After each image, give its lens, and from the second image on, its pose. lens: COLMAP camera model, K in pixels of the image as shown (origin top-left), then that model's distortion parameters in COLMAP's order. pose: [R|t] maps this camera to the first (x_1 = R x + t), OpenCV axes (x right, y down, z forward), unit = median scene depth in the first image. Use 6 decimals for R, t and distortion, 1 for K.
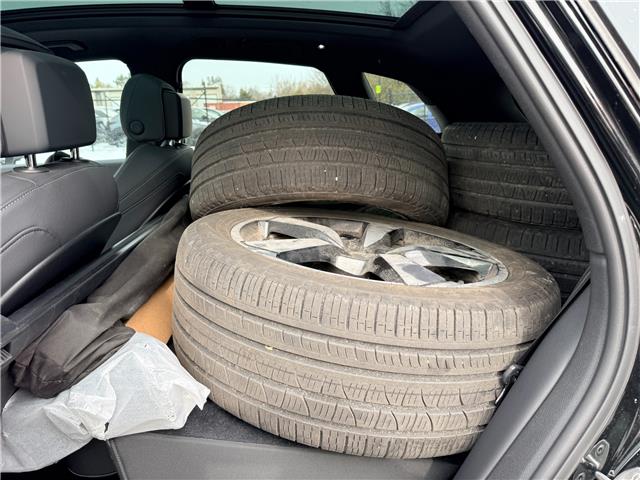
lens RADIAL K [[462.0, 0, 320.7], [0, 462.0, 248.6], [0, 0, 1]] dist [0.013447, -0.006279]
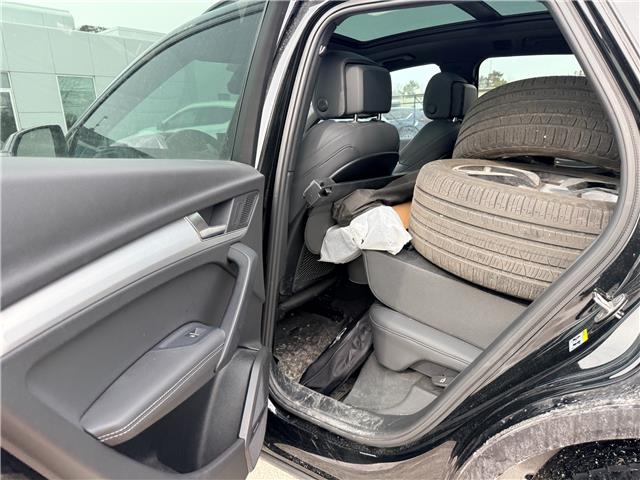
lens RADIAL K [[462.0, 0, 320.7], [0, 462.0, 248.6], [0, 0, 1]] dist [0.013447, -0.006279]
pose [[0.760507, 0.157226, -0.630007, 0.705463], [-0.156000, 0.986066, 0.057772, 0.315455], [0.630312, 0.054345, 0.774438, -0.731546]]
